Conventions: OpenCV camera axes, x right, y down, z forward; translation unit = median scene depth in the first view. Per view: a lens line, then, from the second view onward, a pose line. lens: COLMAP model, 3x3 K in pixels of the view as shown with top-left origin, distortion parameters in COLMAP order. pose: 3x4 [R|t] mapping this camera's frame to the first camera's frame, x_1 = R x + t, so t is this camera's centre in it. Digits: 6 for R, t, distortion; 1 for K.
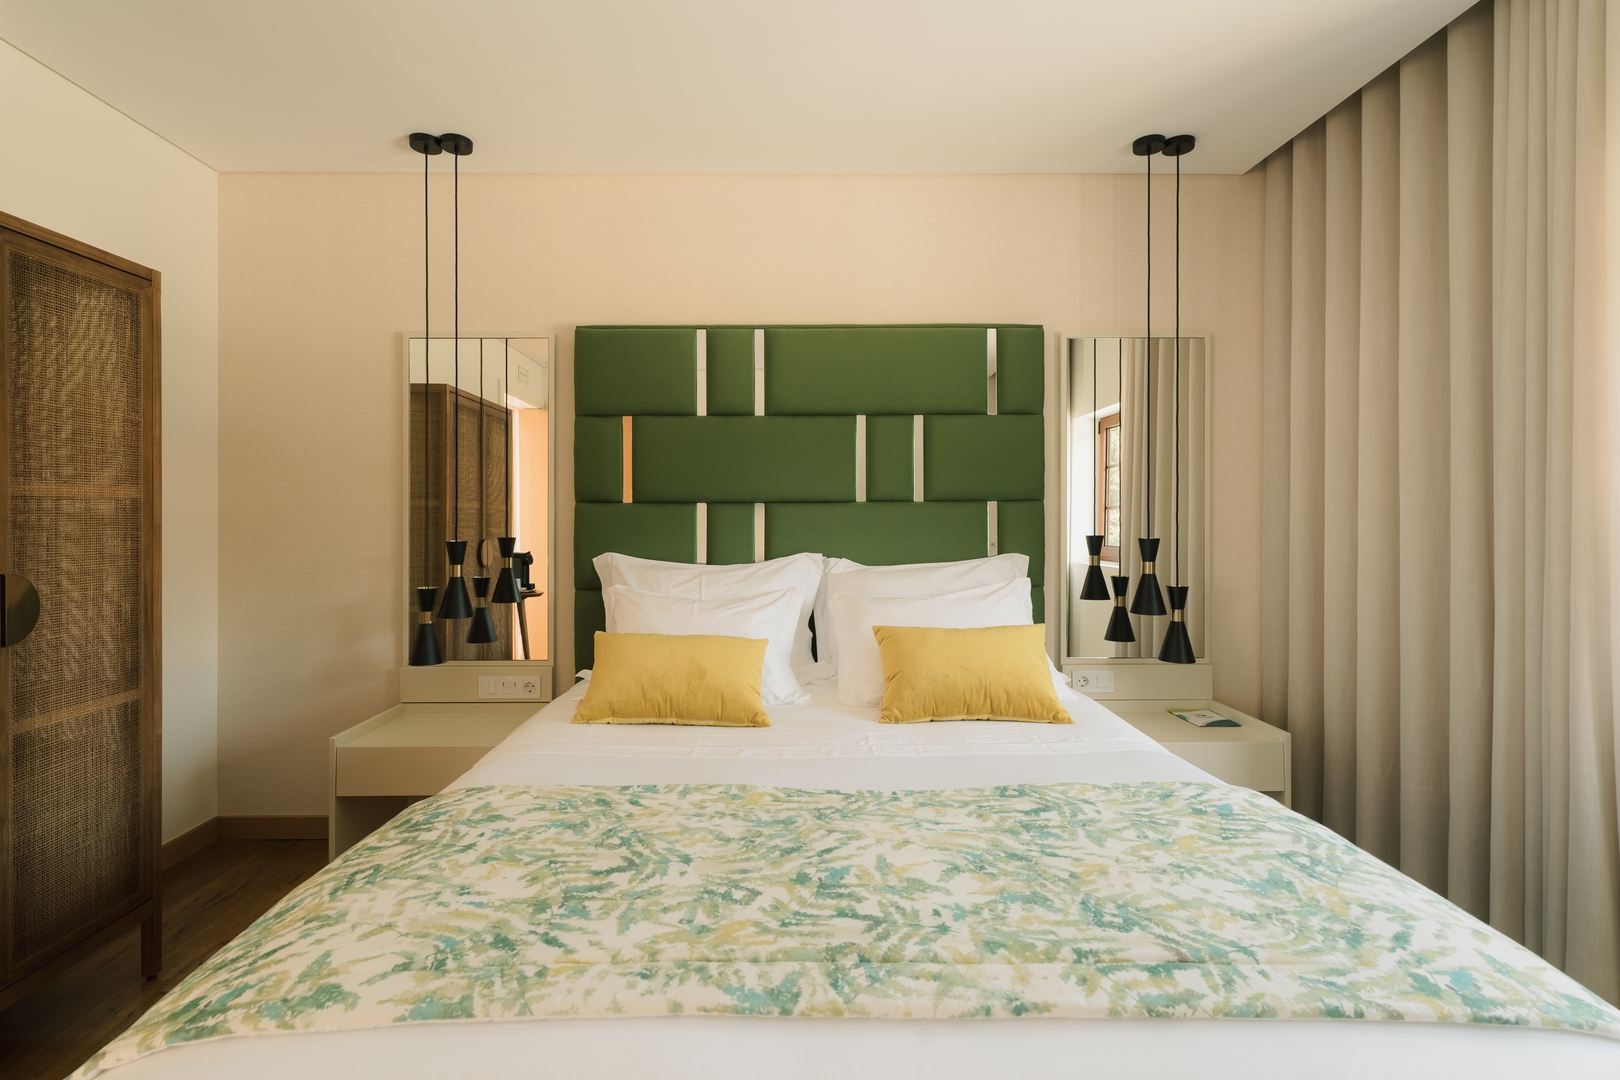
lens RADIAL K [[757.9, 0, 805.6], [0, 757.9, 512.4], [0, 0, 1]] dist [0.000955, 0.000180]
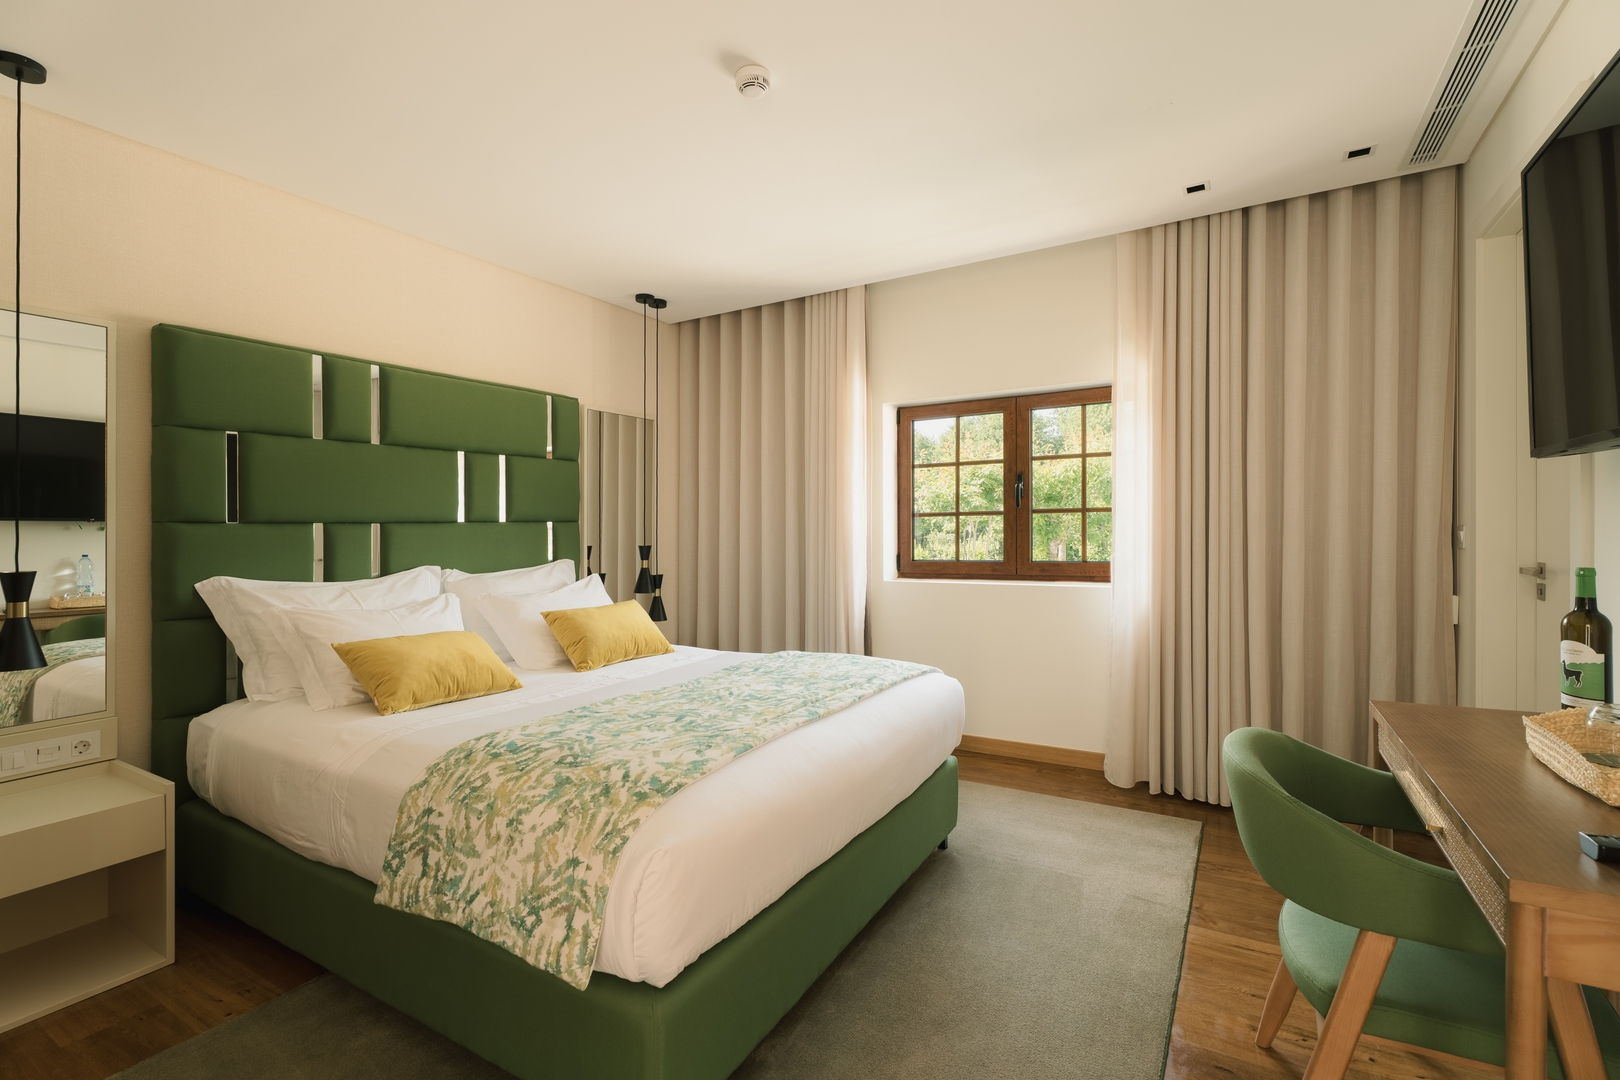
lens RADIAL K [[722.4, 0, 810.0], [0, 722.4, 540.0], [0, 0, 1]] dist [-0.014858, 0.000194]
pose [[0.520974, -0.020189, 0.853334, -0.653691], [0.012118, 0.999794, 0.016256, 0.002449], [-0.853486, 0.001871, 0.521112, -0.083175]]
